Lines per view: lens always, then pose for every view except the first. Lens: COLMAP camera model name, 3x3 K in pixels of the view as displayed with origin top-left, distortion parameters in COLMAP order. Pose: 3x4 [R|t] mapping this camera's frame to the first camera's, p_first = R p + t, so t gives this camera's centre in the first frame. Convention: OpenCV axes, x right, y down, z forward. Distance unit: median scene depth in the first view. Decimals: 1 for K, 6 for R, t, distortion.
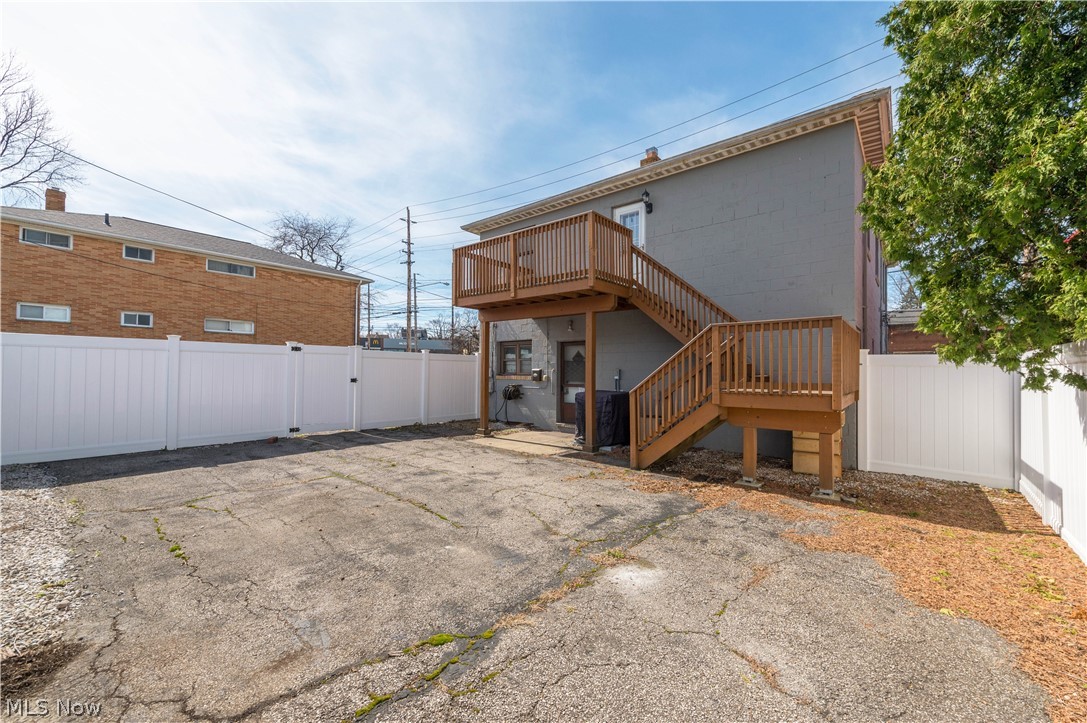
lens RADIAL K [[431.9, 0, 551.6], [0, 431.9, 360.3], [0, 0, 1]] dist [0.012230, -0.002047]
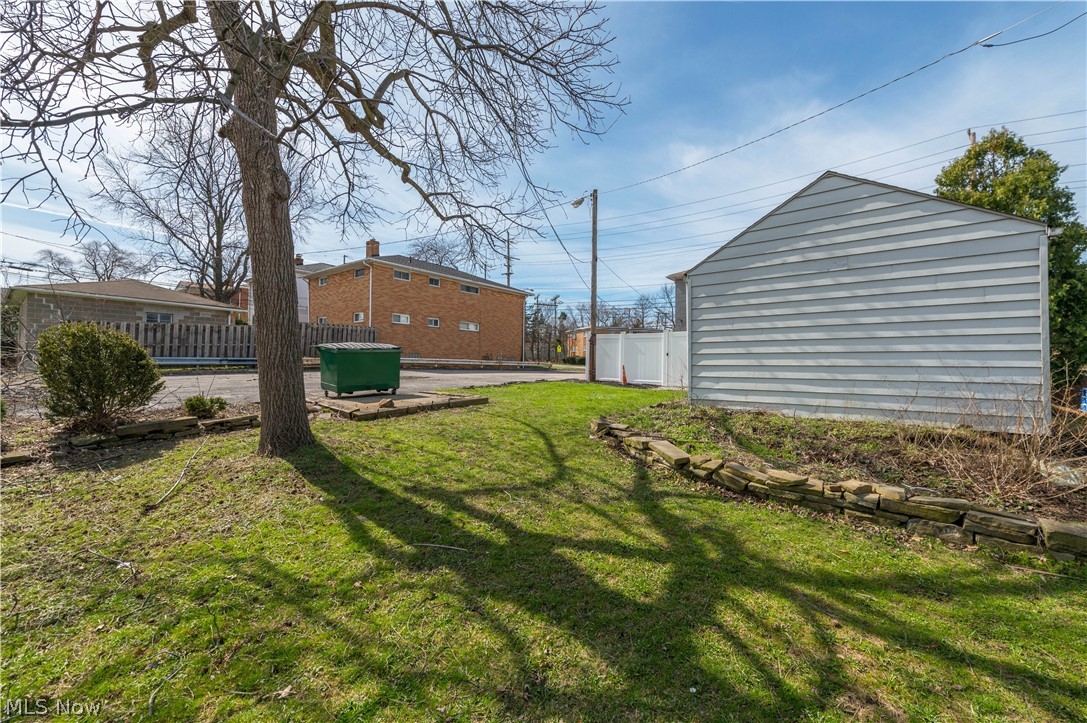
lens RADIAL K [[431.9, 0, 543.1], [0, 431.9, 361.2], [0, 0, 1]] dist [0.012230, -0.002047]
pose [[0.999725, 0.006074, 0.022666, -0.519822], [-0.006445, 0.999846, 0.016298, 0.019605], [-0.022564, -0.016440, 0.999610, -0.564328]]
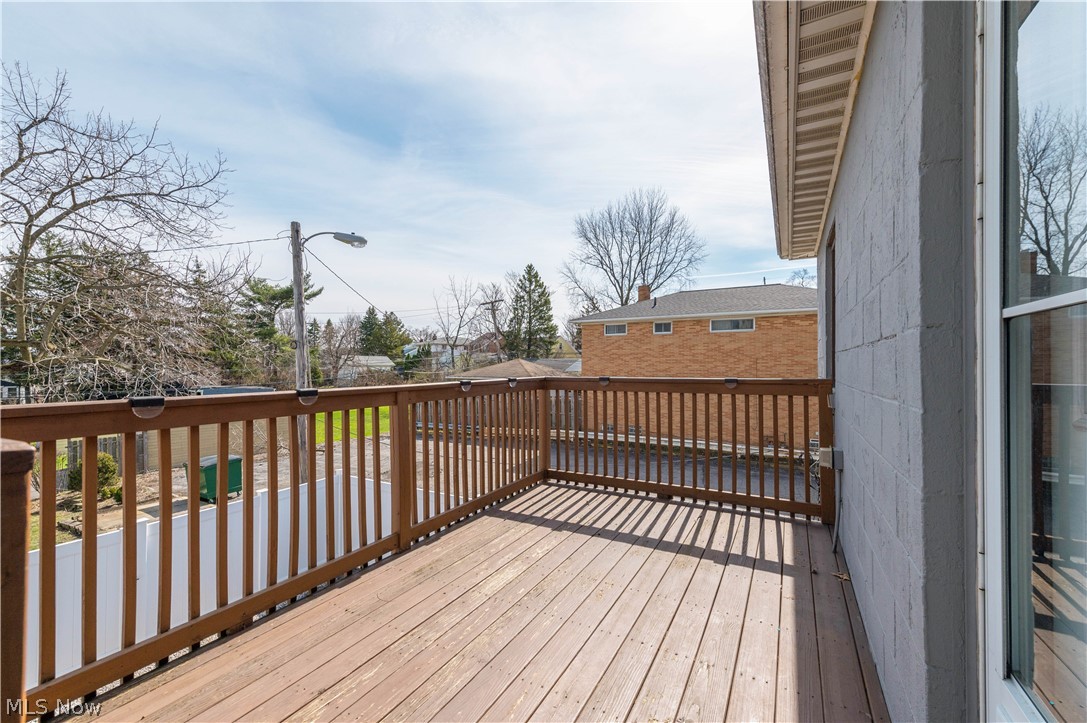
lens RADIAL K [[431.9, 0, 547.6], [0, 431.9, 367.4], [0, 0, 1]] dist [0.012230, -0.002047]
pose [[0.185524, -0.013901, -0.982541, 0.130205], [0.025858, 0.999623, -0.009260, -0.121865], [0.982299, -0.023689, 0.185813, 0.428663]]
